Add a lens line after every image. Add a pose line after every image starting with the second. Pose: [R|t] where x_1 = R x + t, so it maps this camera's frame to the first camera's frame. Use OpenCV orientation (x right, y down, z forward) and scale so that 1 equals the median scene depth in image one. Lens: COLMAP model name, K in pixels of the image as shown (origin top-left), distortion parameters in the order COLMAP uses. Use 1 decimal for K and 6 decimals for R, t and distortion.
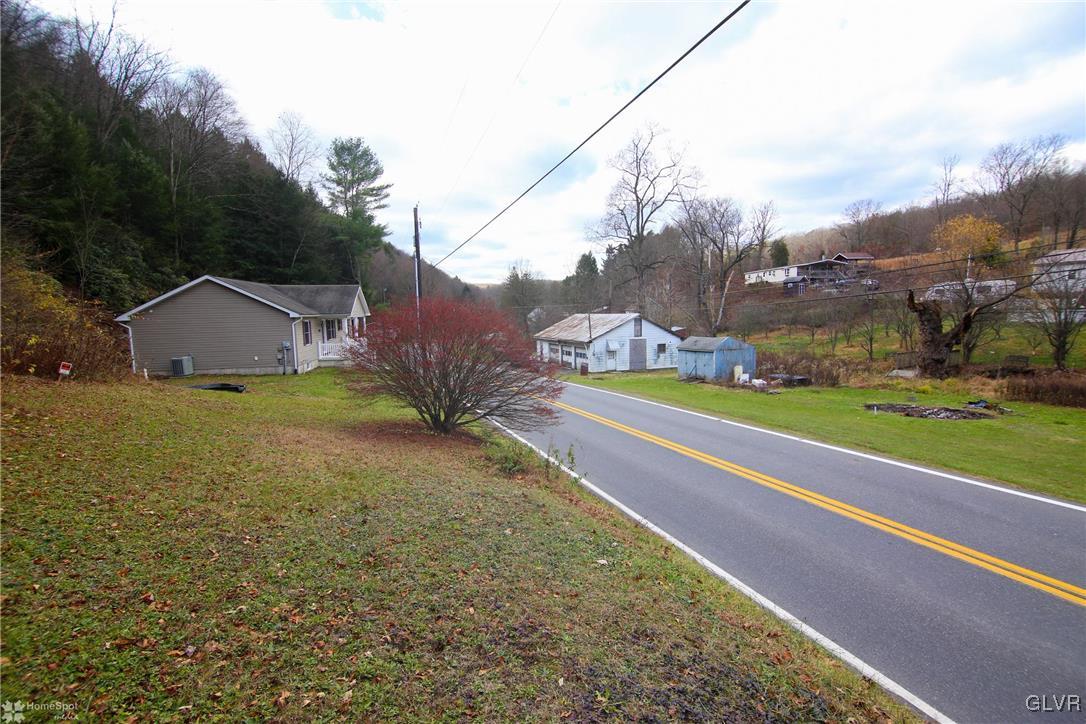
lens RADIAL K [[488.4, 0, 540.0], [0, 488.4, 361.2], [0, 0, 1]] dist [-0.007485, -0.005078]
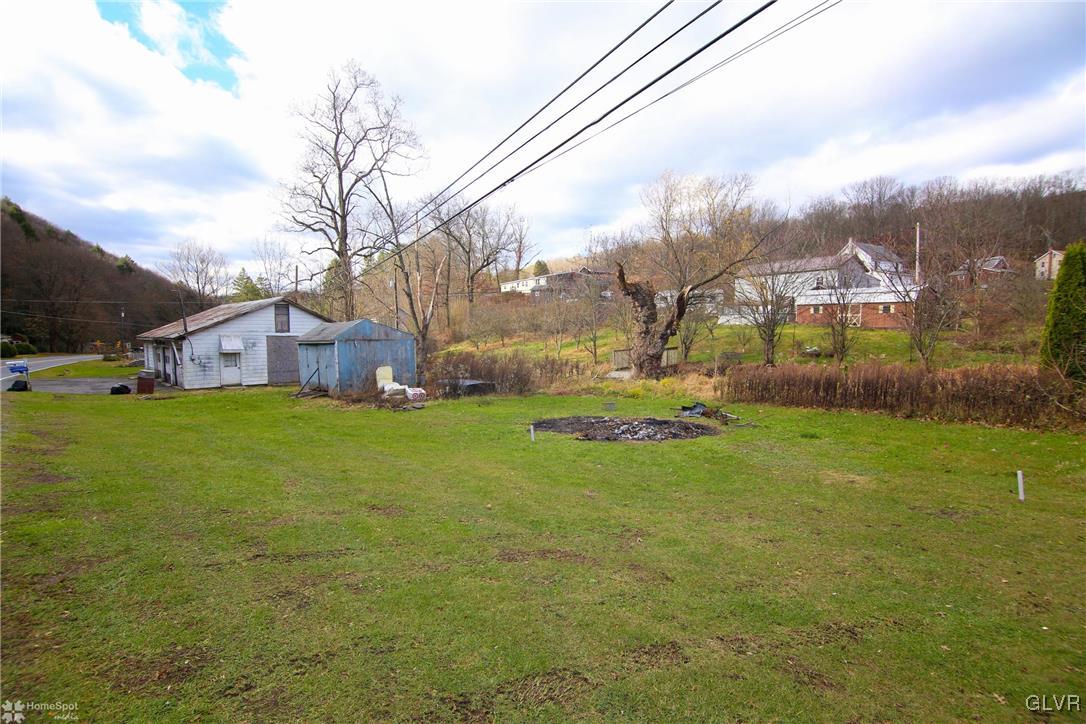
lens RADIAL K [[488.4, 0, 544.2], [0, 488.4, 357.7], [0, 0, 1]] dist [-0.007485, -0.005078]
pose [[0.909359, -0.006262, 0.415966, 0.339314], [0.028392, 0.998490, -0.047037, 0.033239], [-0.415043, 0.054584, 0.908163, 0.366011]]
